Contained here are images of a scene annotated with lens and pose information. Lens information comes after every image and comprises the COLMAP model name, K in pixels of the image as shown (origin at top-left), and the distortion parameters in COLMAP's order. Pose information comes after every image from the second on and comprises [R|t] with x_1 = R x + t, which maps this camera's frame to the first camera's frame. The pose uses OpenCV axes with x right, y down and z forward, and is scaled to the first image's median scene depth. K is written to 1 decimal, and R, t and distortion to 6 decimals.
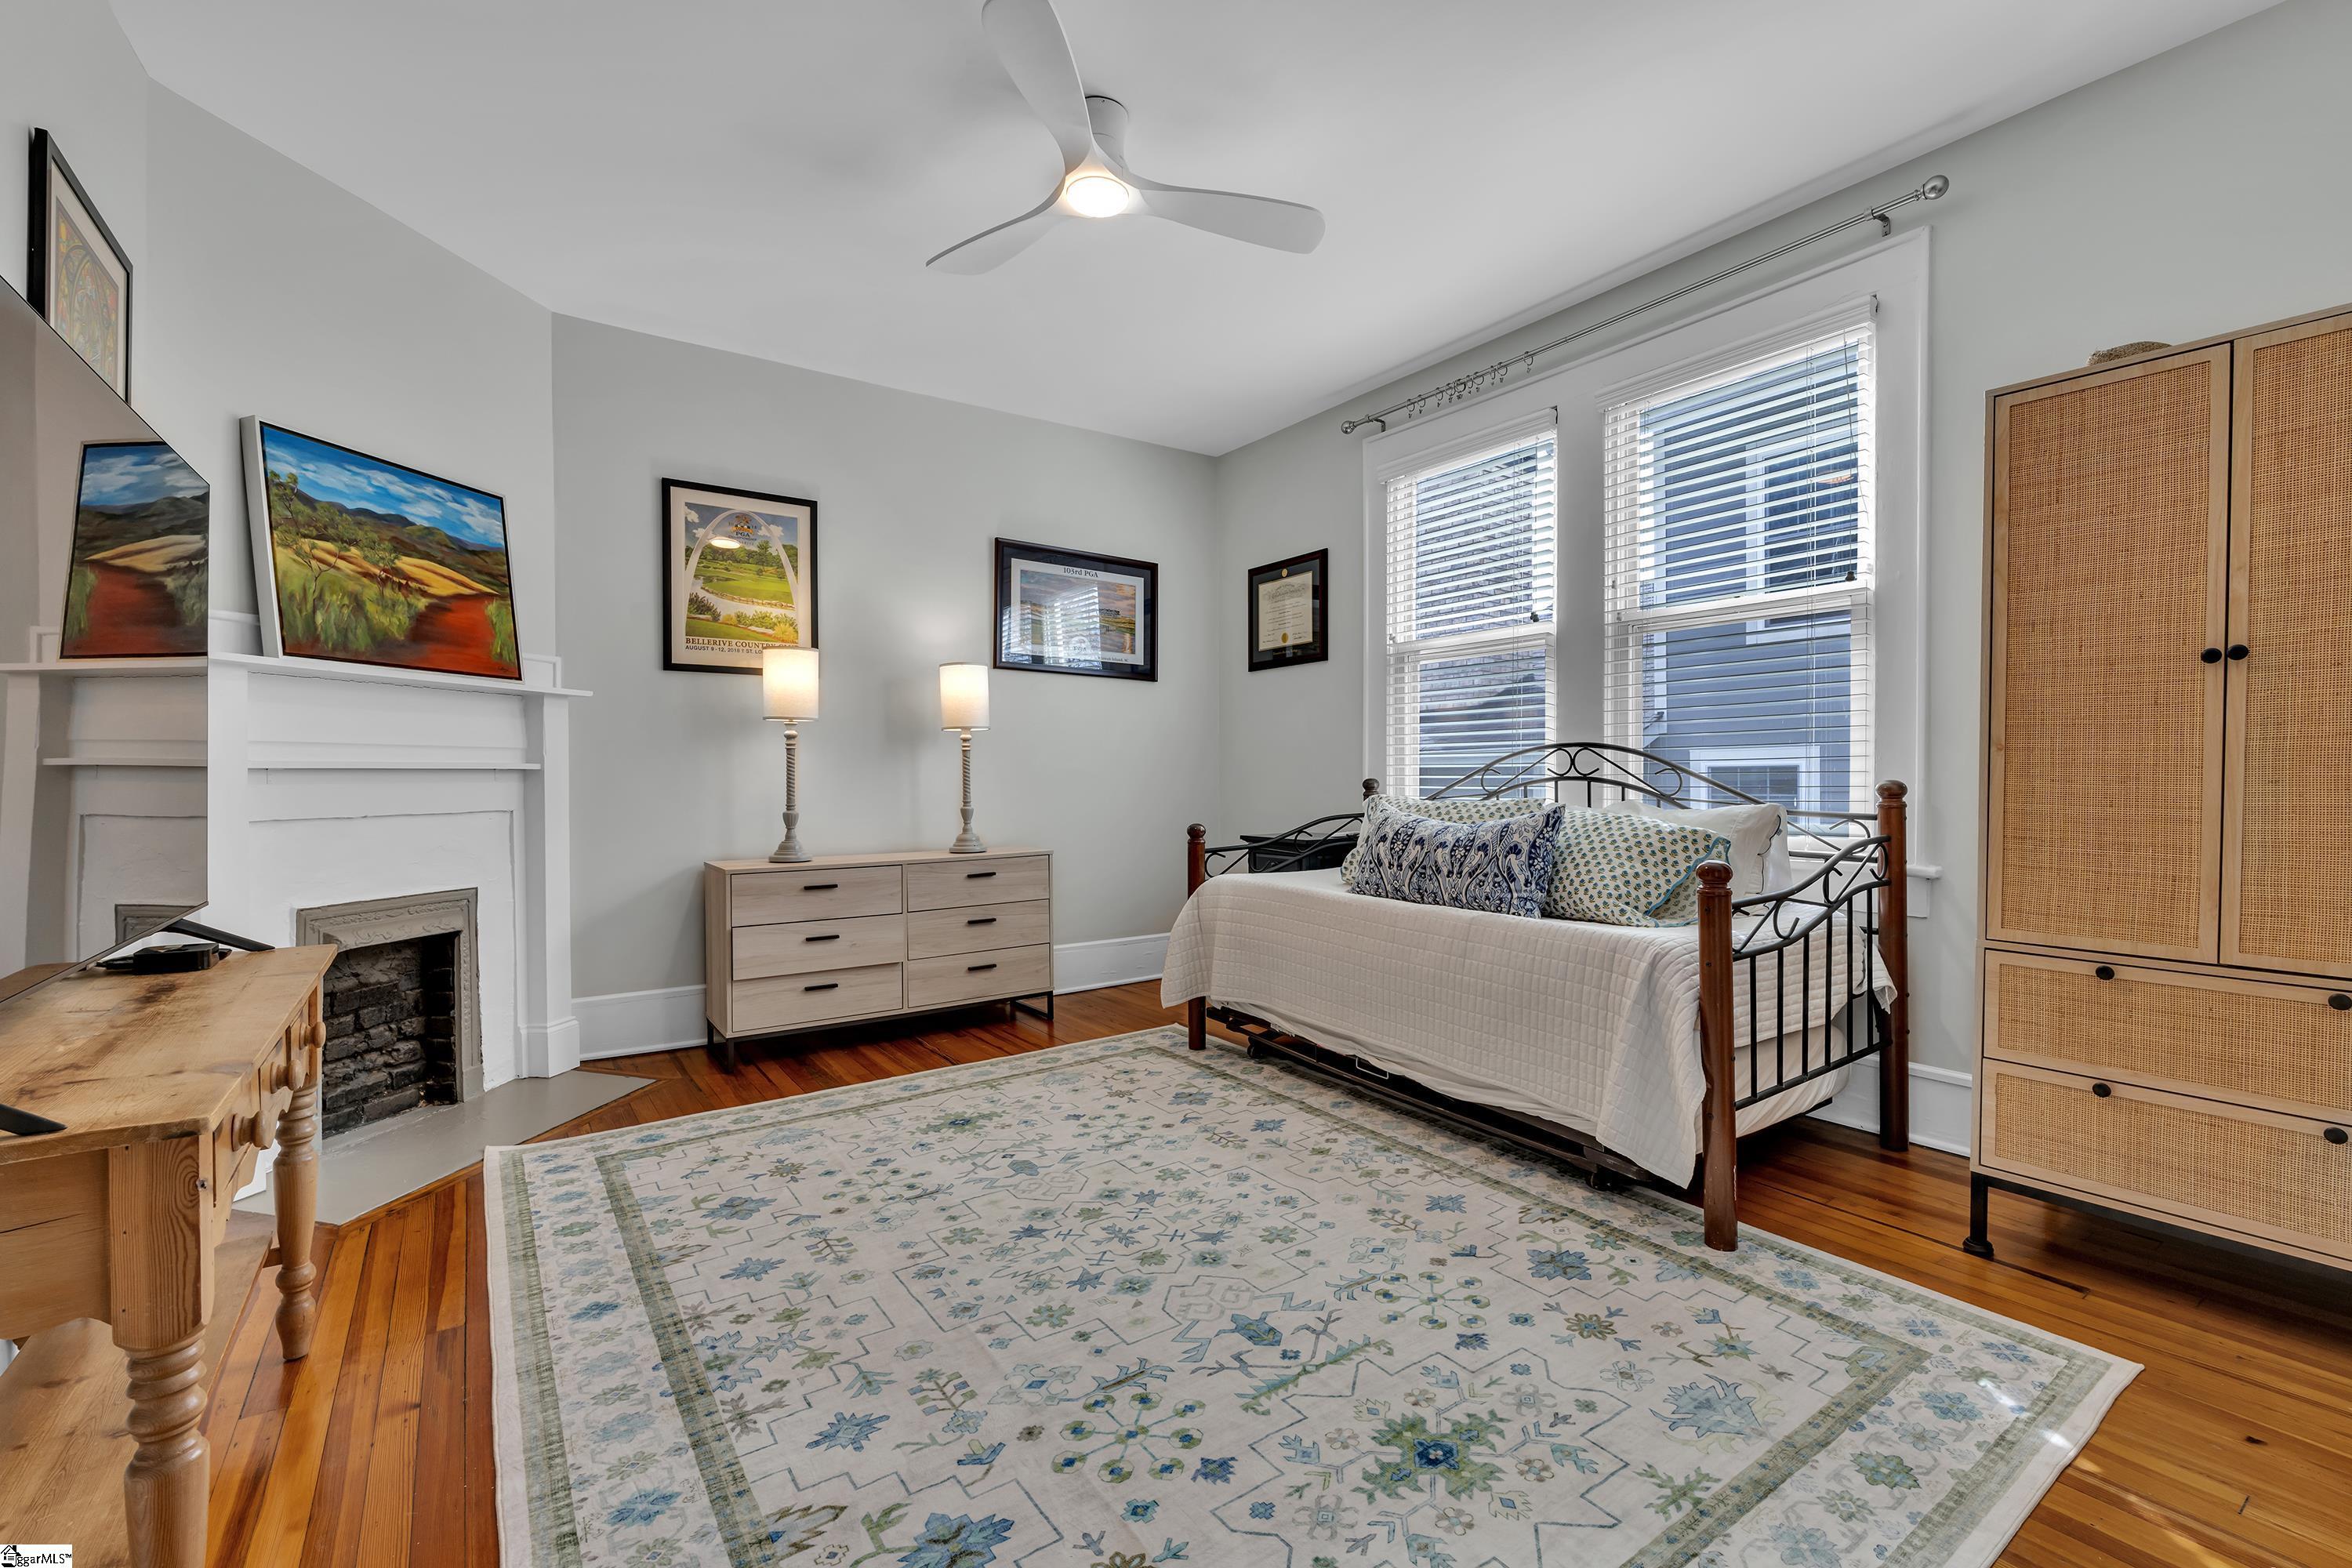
lens RADIAL K [[1030.0, 0, 1180.0], [0, 1030.0, 788.3], [0, 0, 1]] dist [-0.007514, 0.002567]
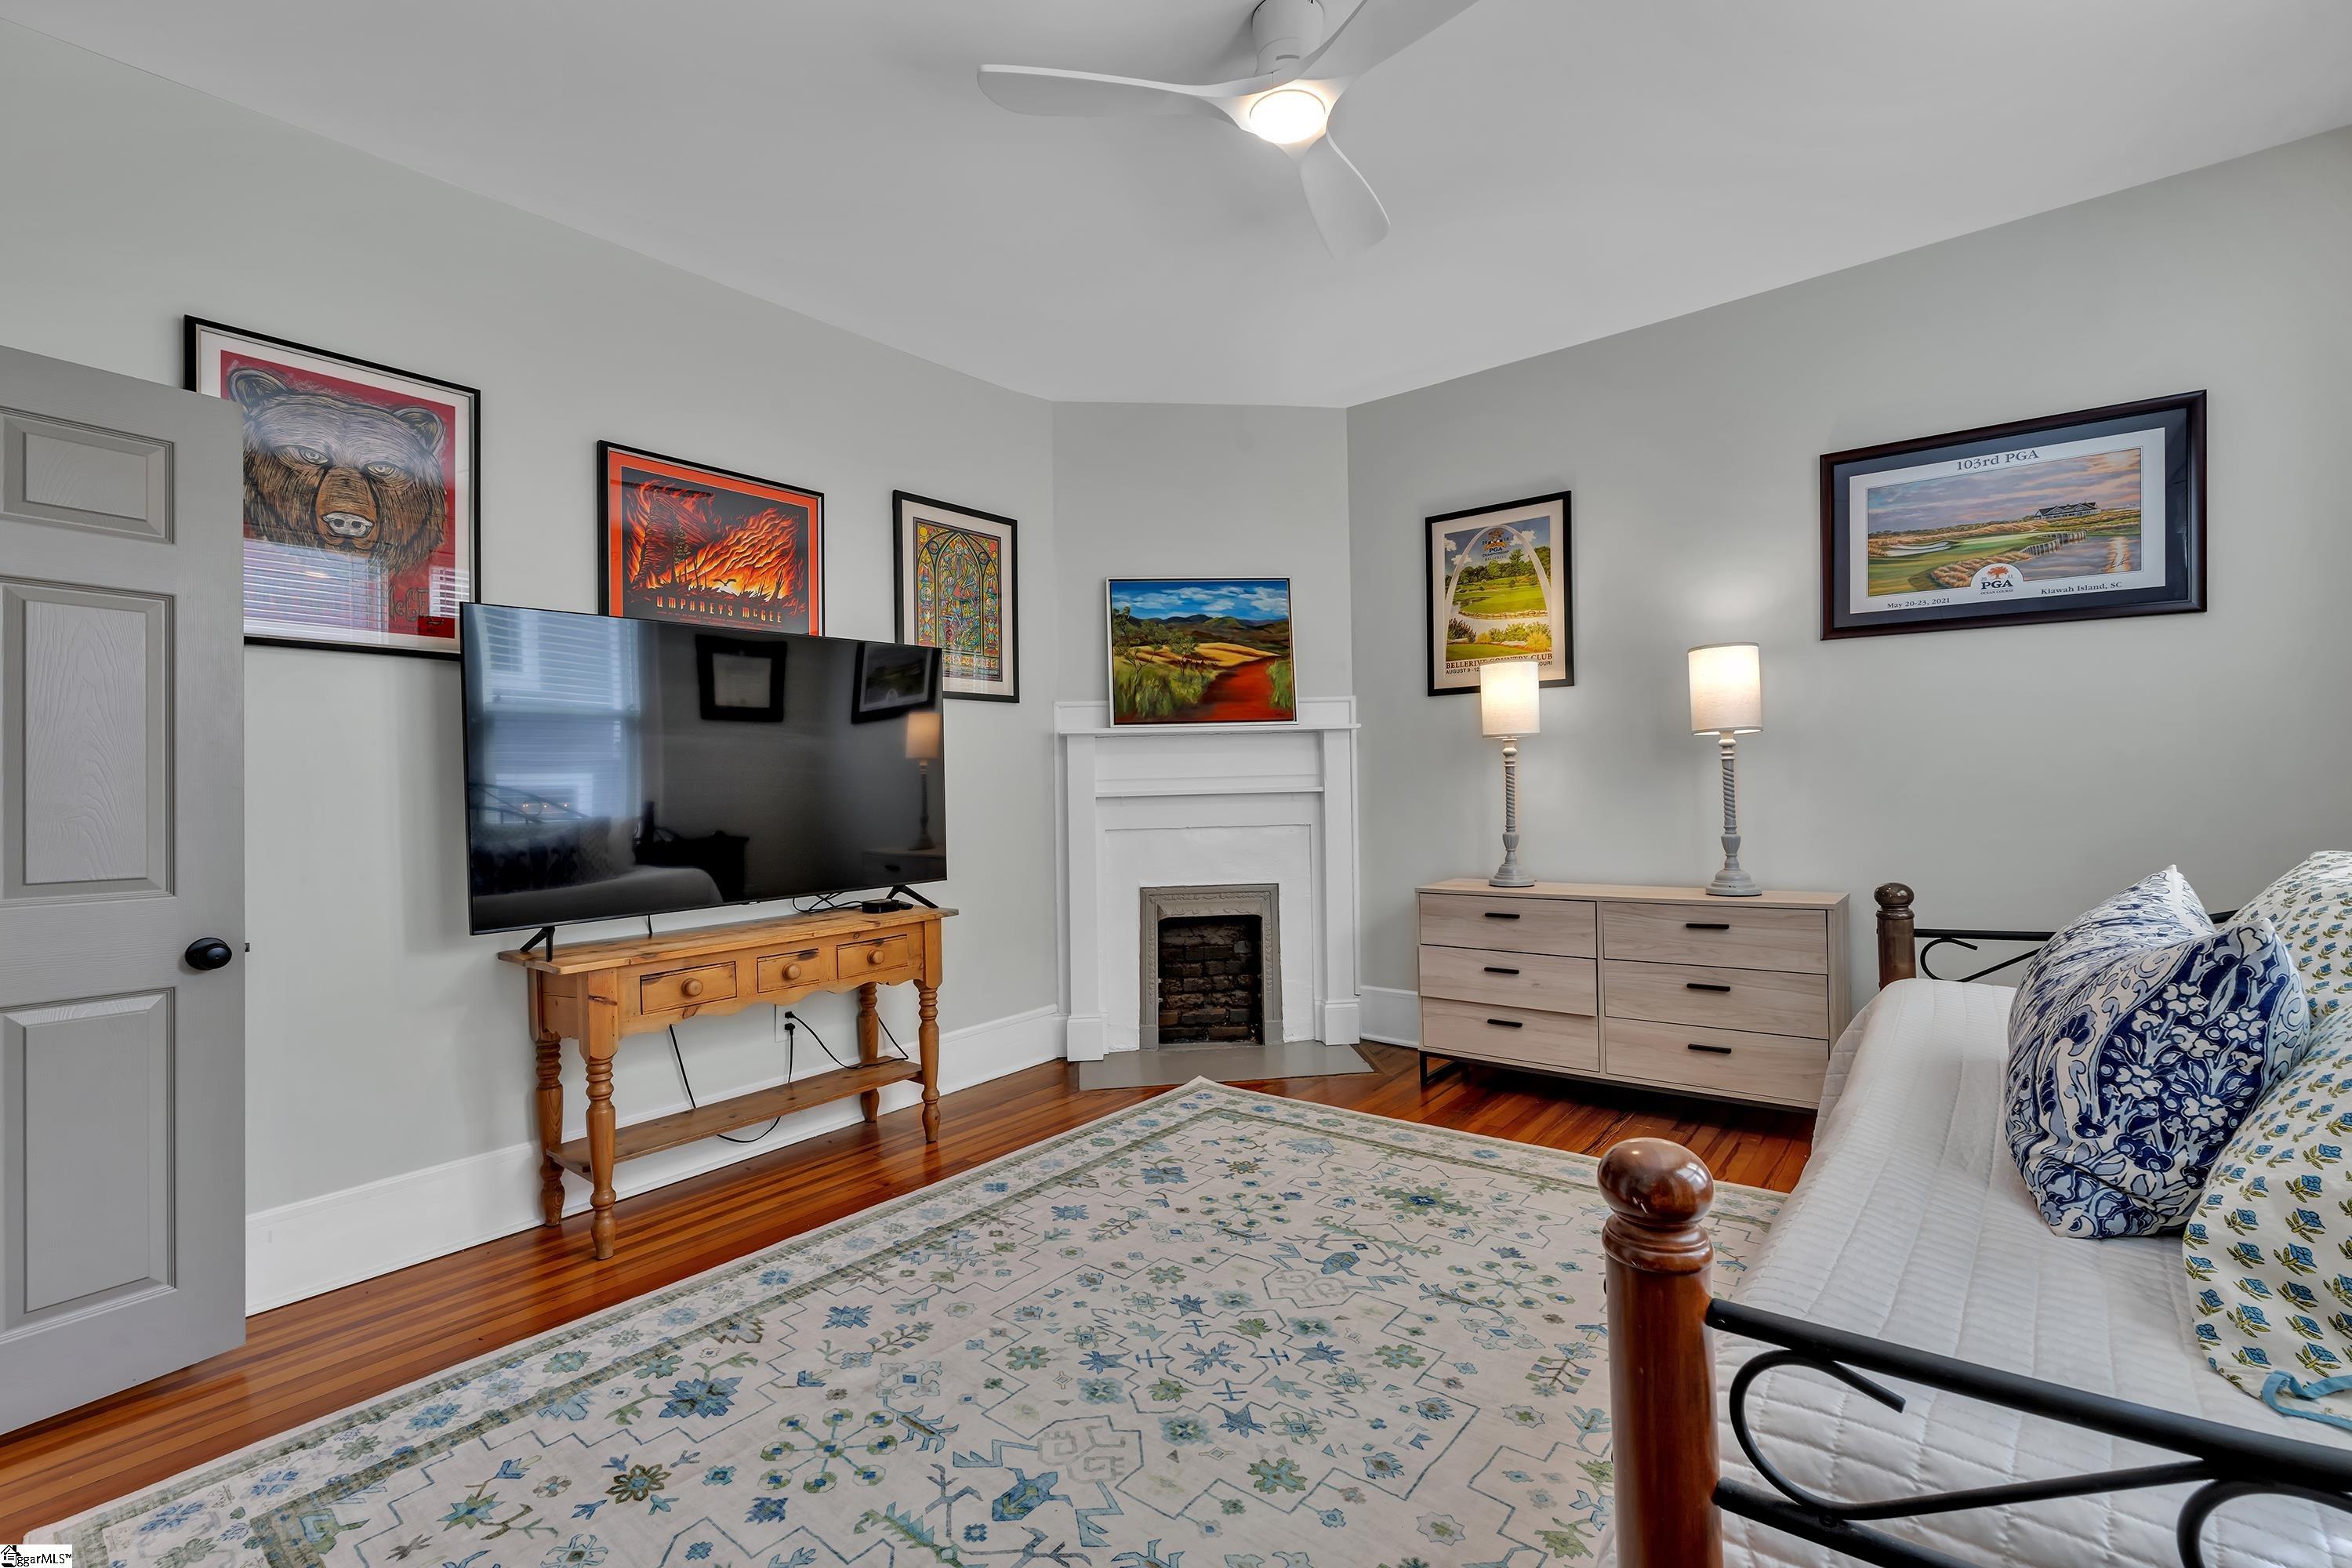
lens RADIAL K [[1030.0, 0, 1177.8], [0, 1030.0, 784.2], [0, 0, 1]] dist [-0.007514, 0.002567]
pose [[0.266595, -0.004370, -0.963799, 0.585250], [0.009332, 0.999955, -0.001952, -0.029822], [0.963763, -0.008474, 0.266624, 0.580137]]
